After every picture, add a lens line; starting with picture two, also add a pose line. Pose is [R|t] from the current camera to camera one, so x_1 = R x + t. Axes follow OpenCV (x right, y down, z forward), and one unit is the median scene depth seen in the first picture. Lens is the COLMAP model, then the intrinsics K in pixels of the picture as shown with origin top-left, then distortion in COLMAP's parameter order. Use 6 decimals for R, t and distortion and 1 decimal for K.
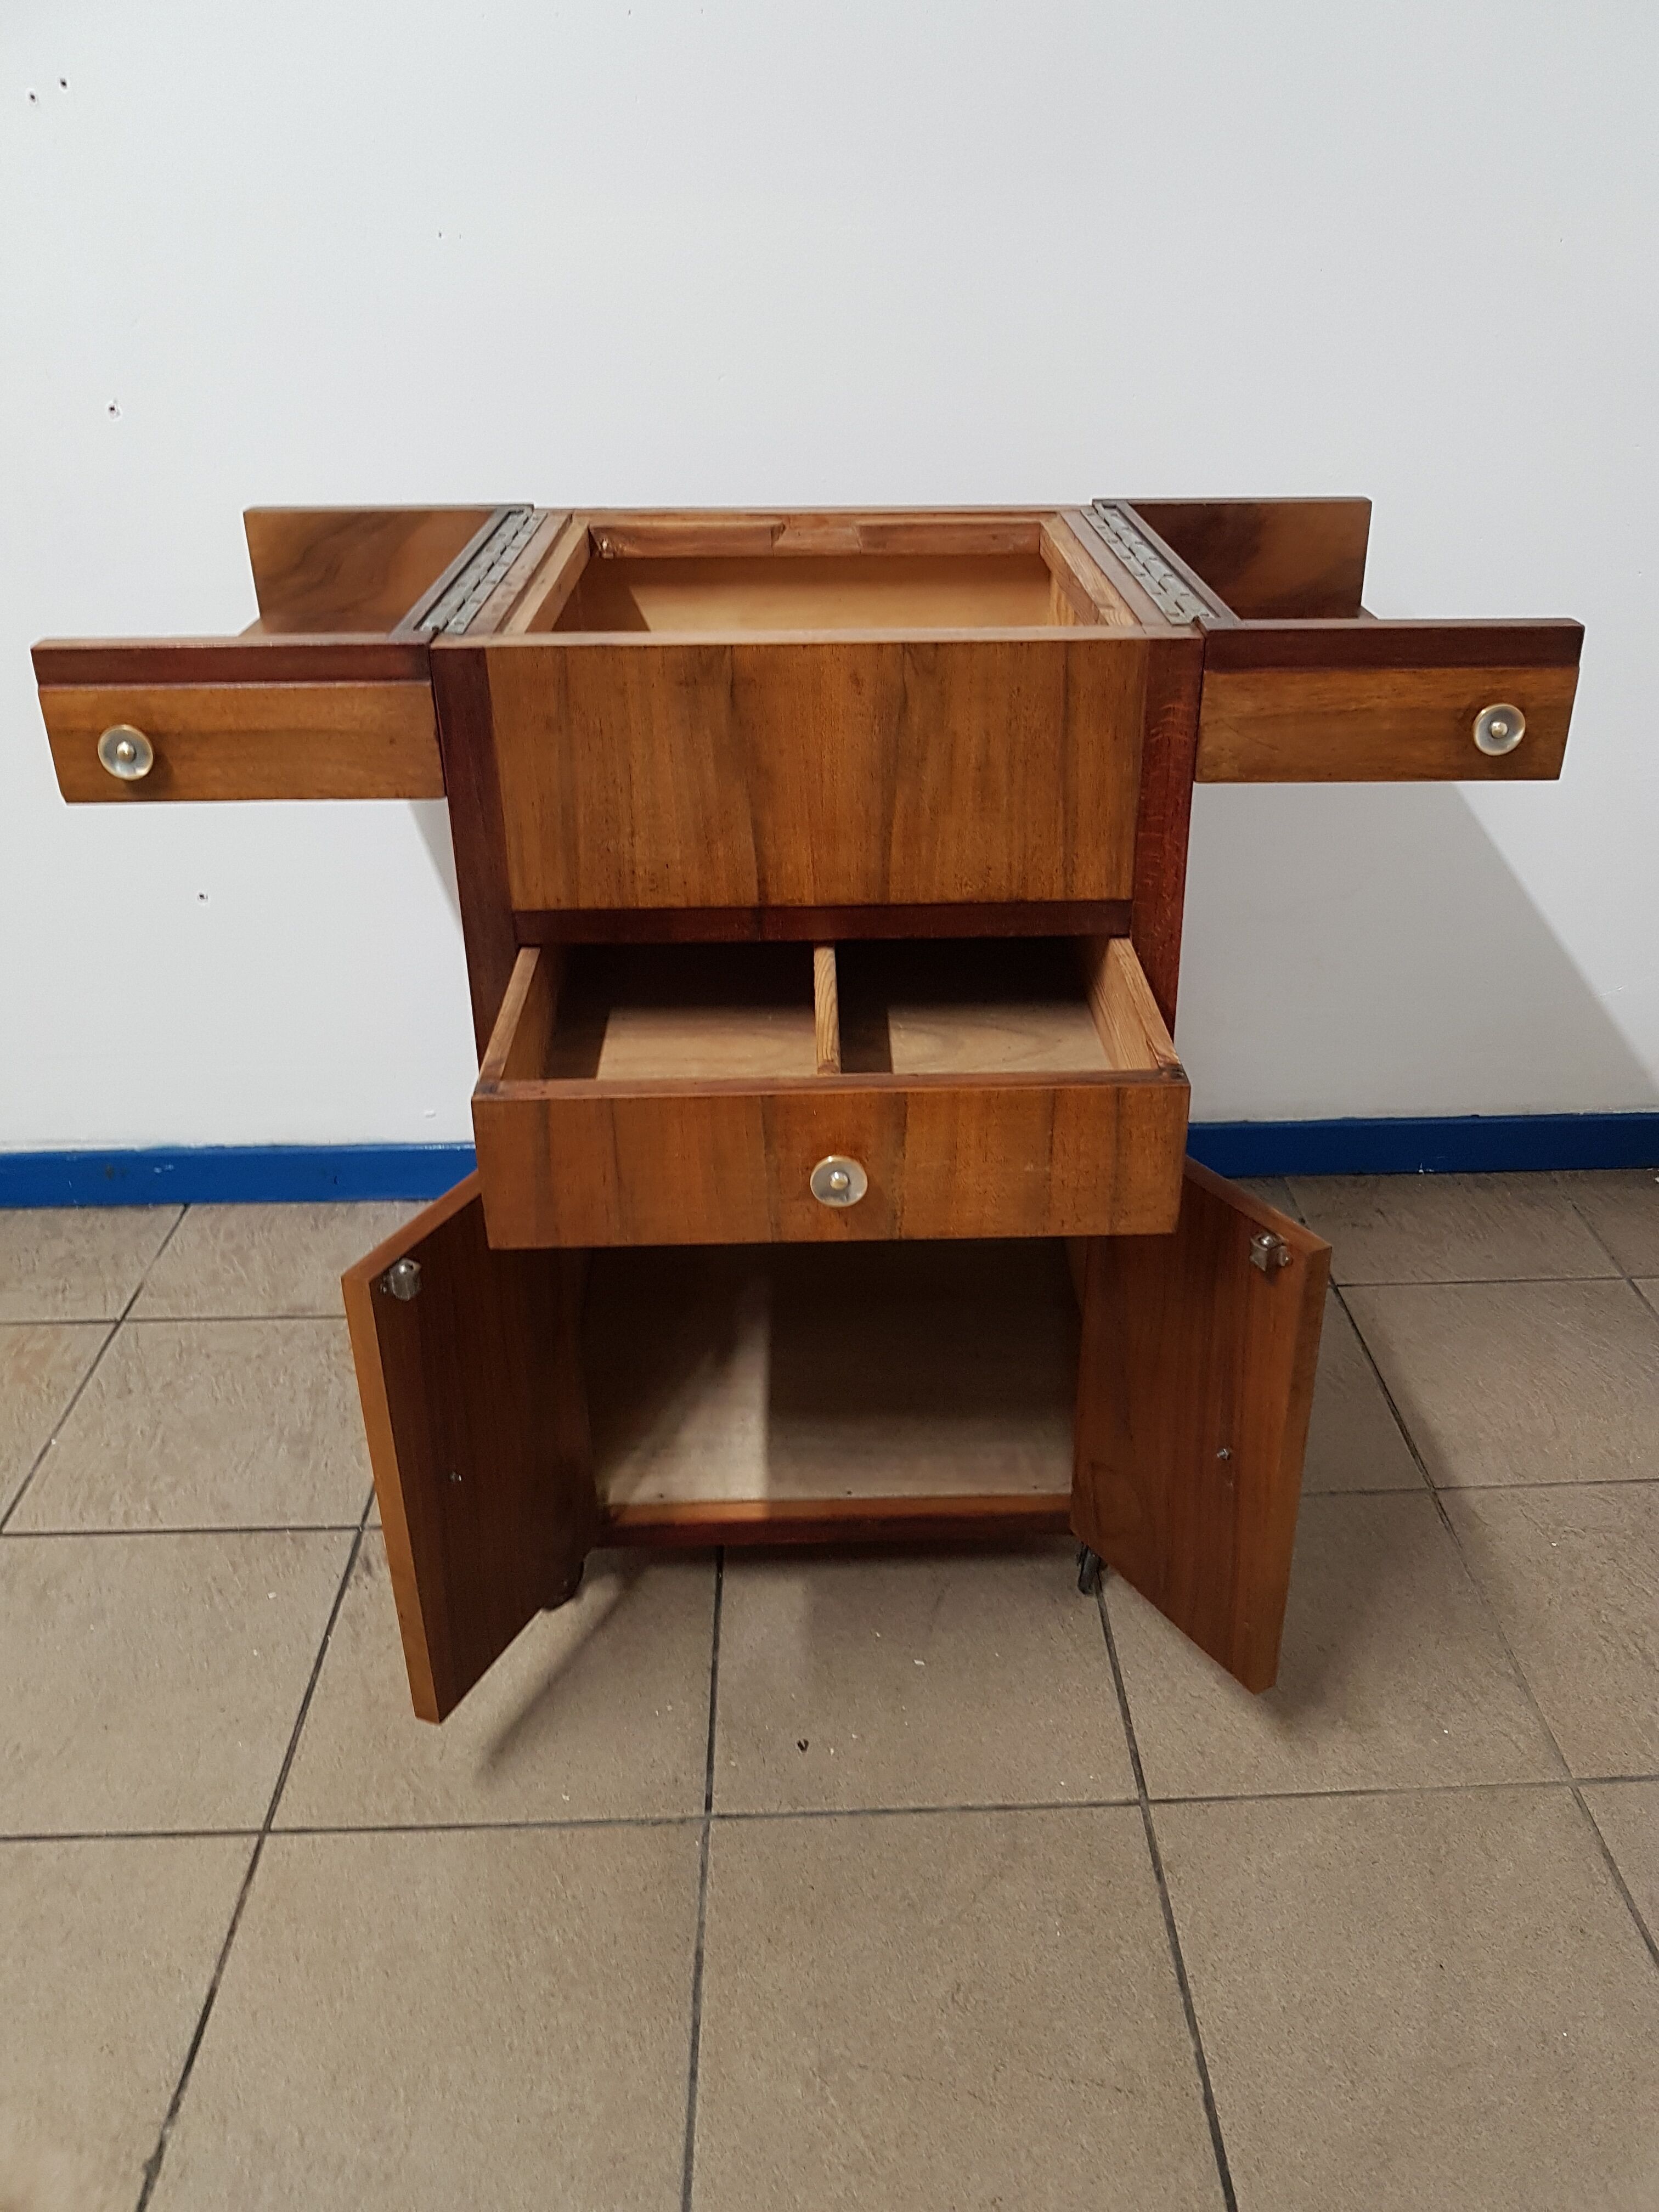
lens RADIAL K [[1770.0, 0, 866.0], [0, 1770.0, 1018.9], [0, 0, 1]] dist [-0.016848, 0.000980]
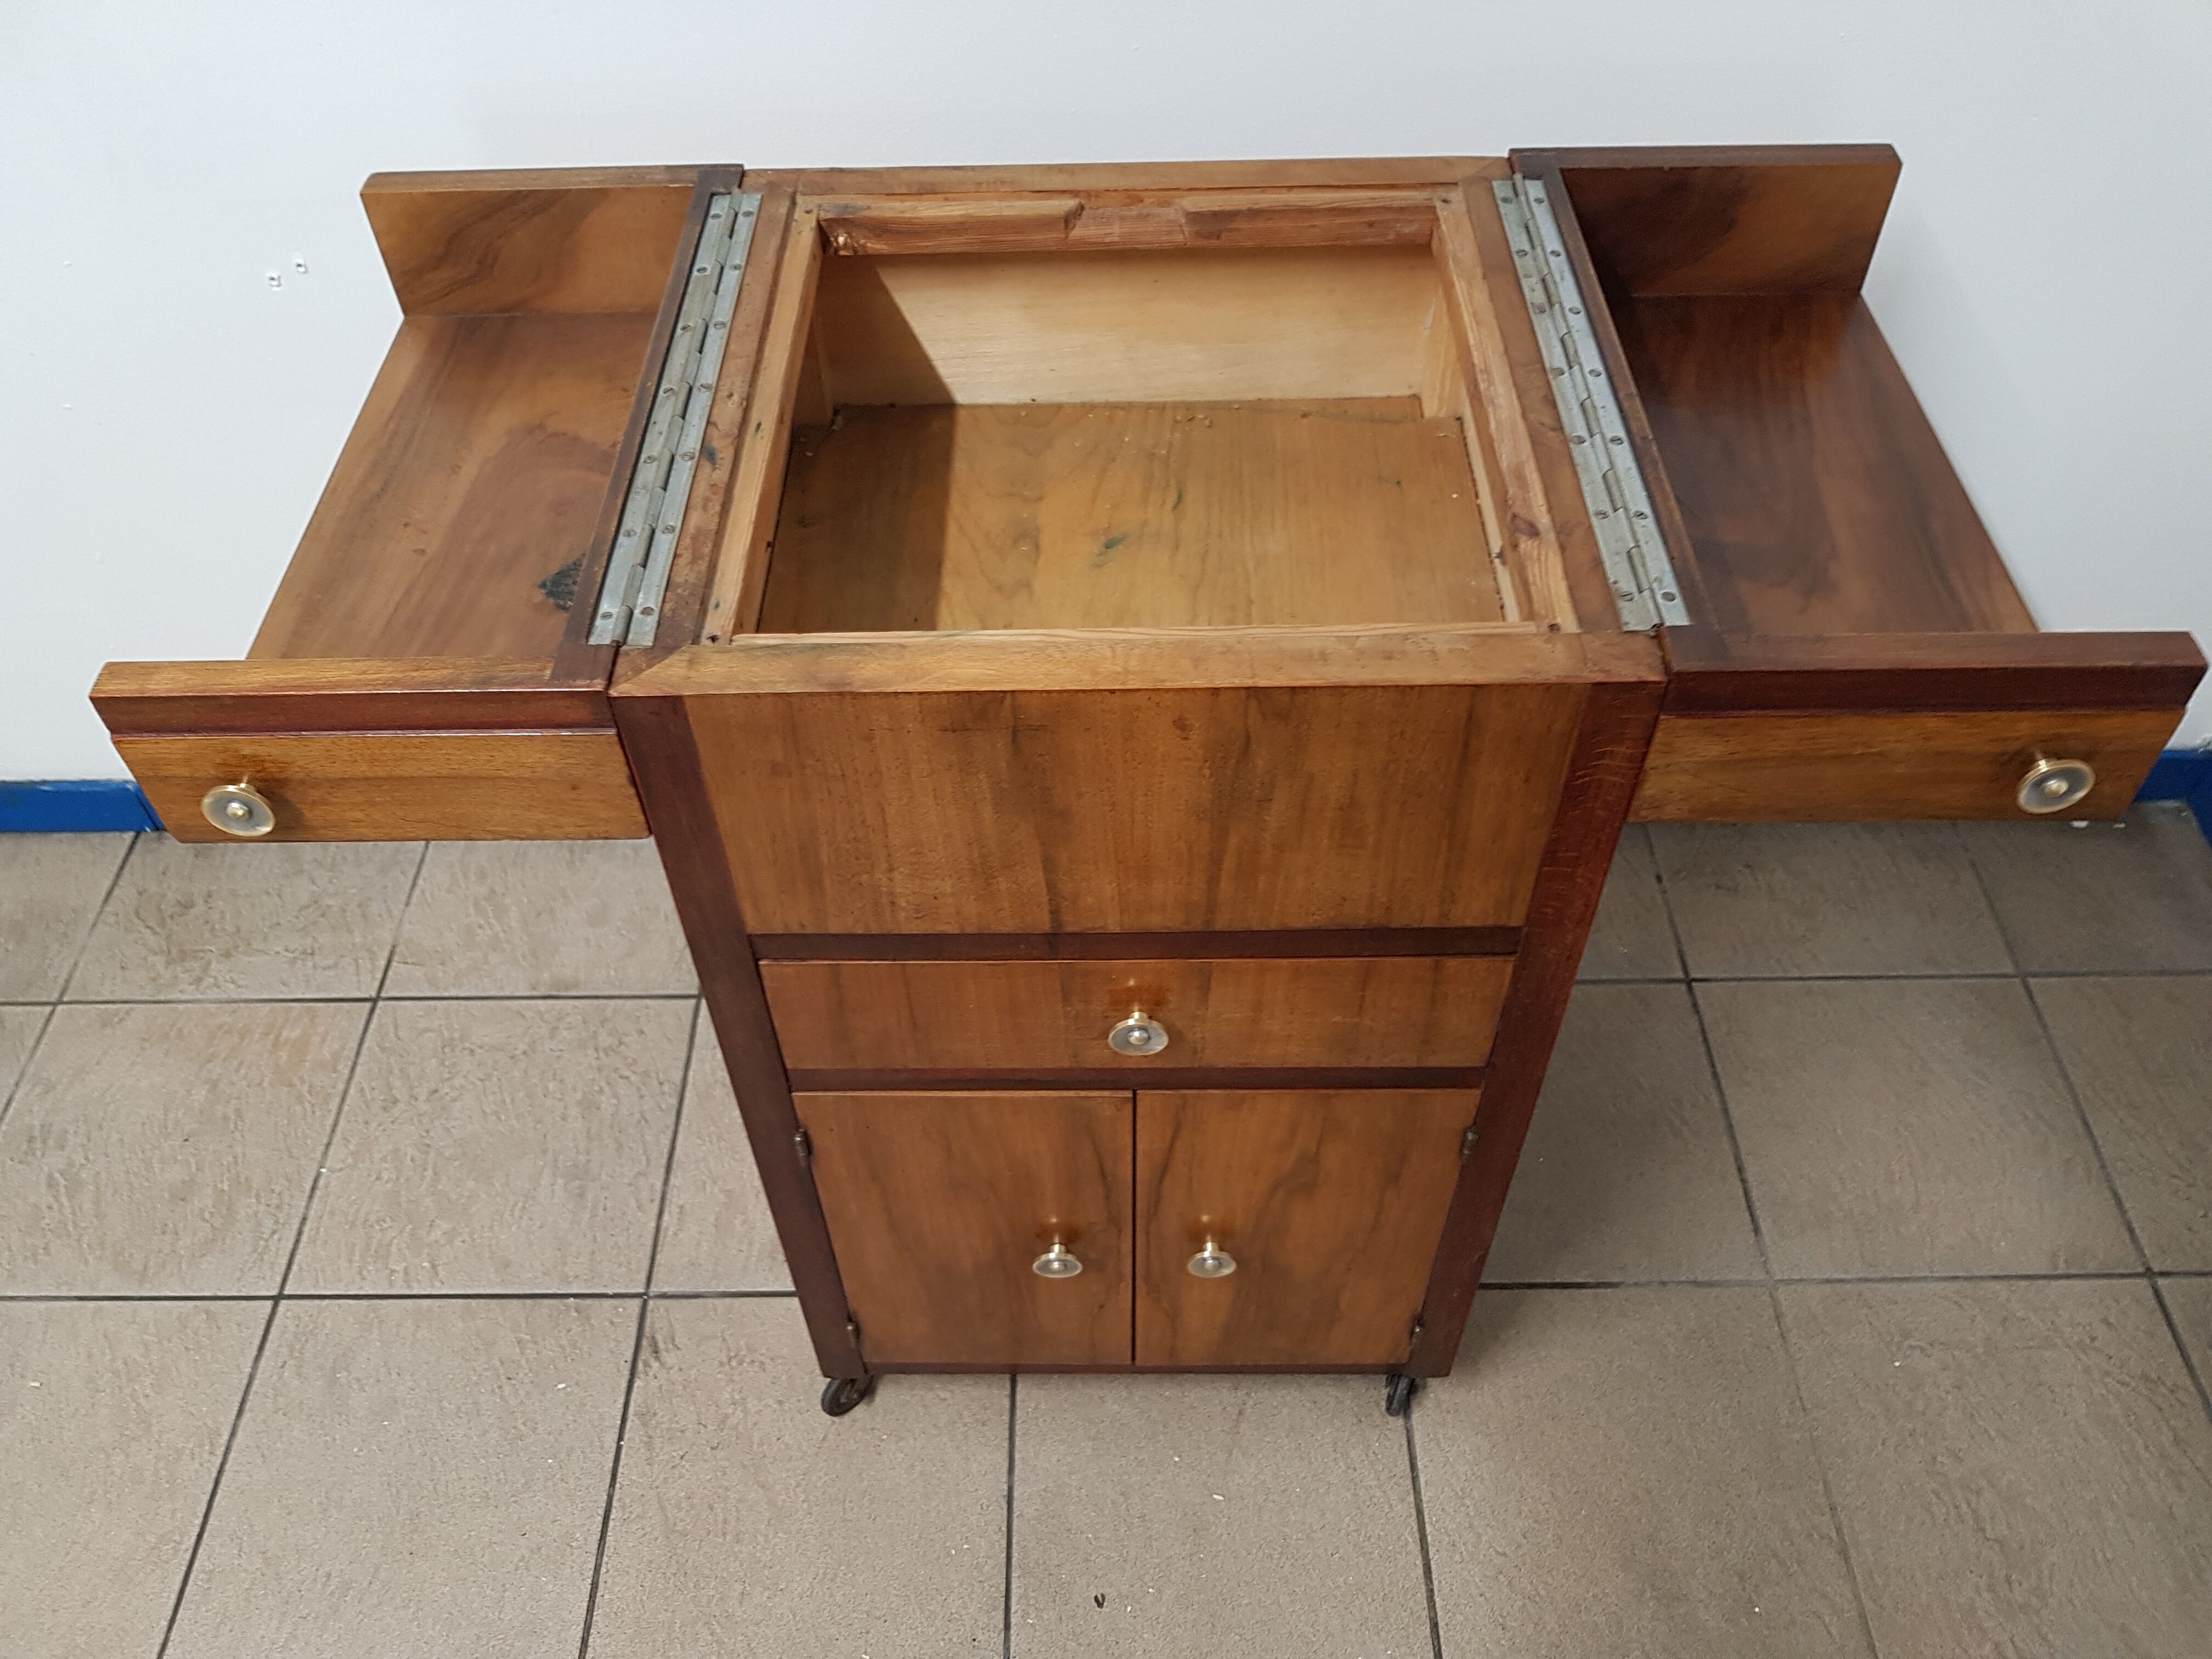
lens RADIAL K [[1770.0, 0, 1062.7], [0, 1770.0, 873.7], [0, 0, 1]] dist [-0.016848, 0.000980]
pose [[0.998583, 0.018977, -0.049710, -0.015195], [0.002433, 0.916977, 0.398932, -0.376276], [0.053154, -0.398488, 0.915632, 0.258364]]
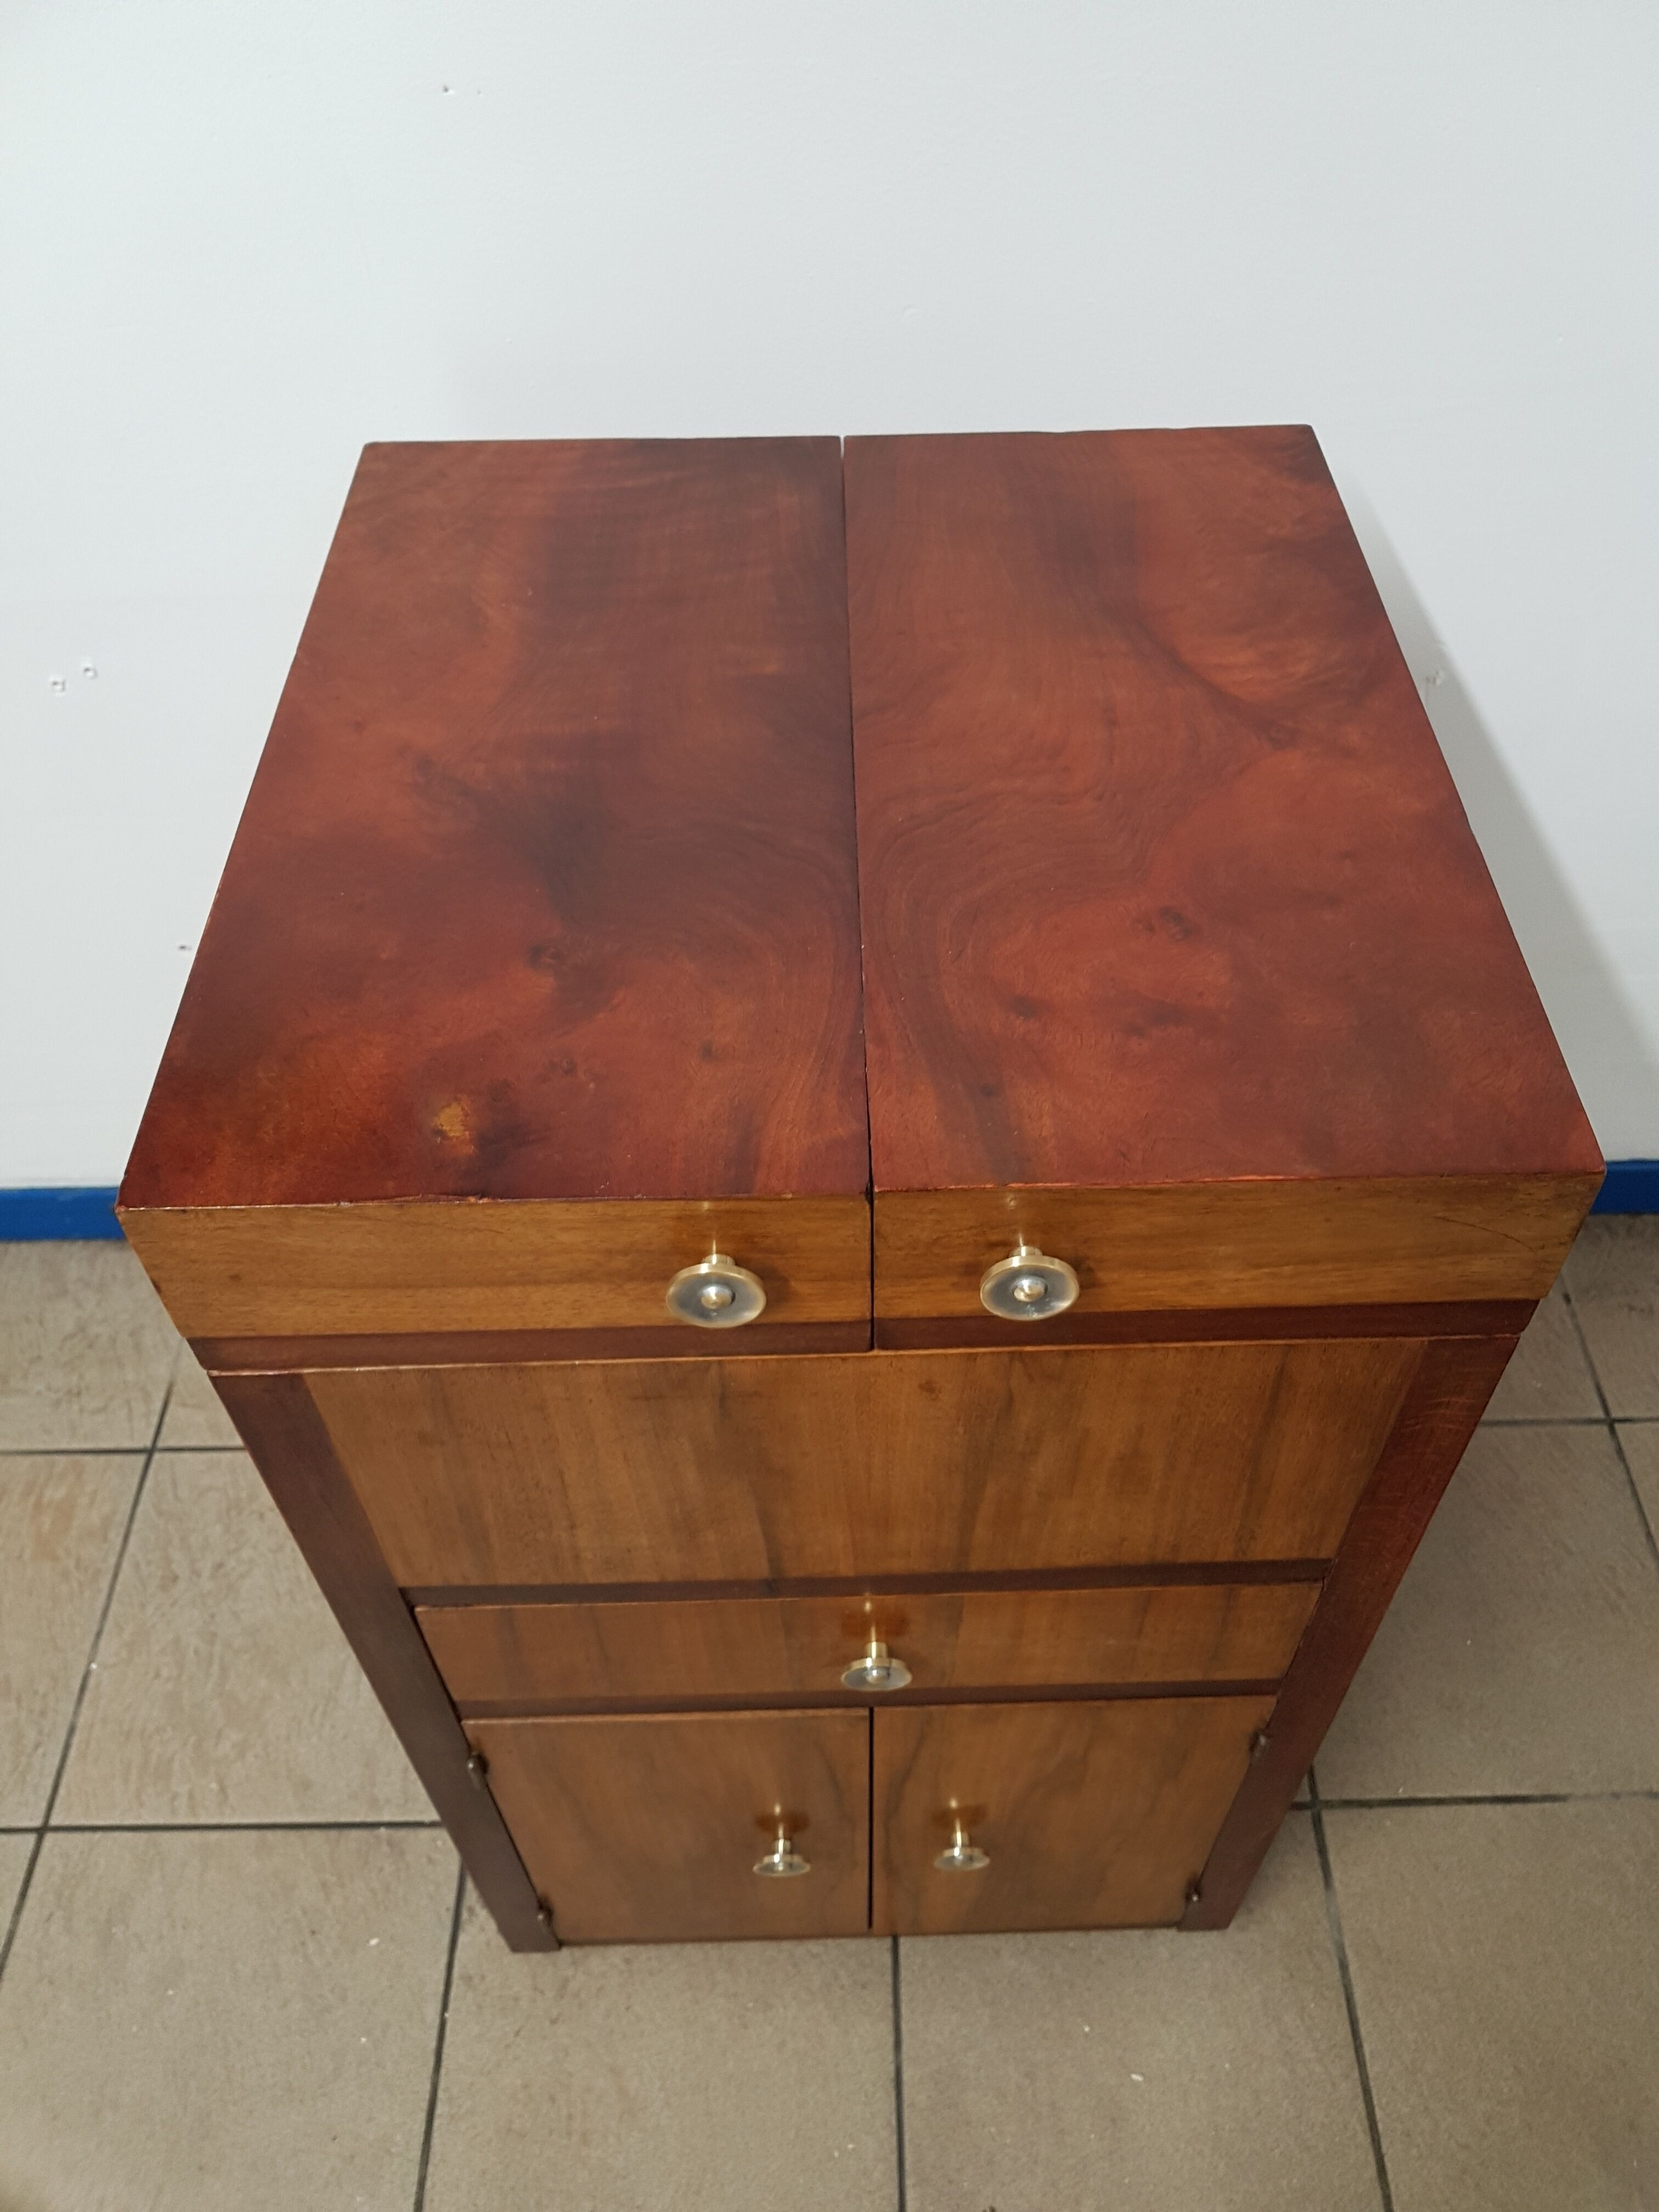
lens RADIAL K [[1770.0, 0, 858.7], [0, 1770.0, 1035.4], [0, 0, 1]] dist [-0.016848, 0.000980]
pose [[0.999728, 0.016049, -0.016947, -0.107599], [-0.008718, 0.930292, 0.366716, -0.456233], [0.021651, -0.366468, 0.930179, 0.425530]]
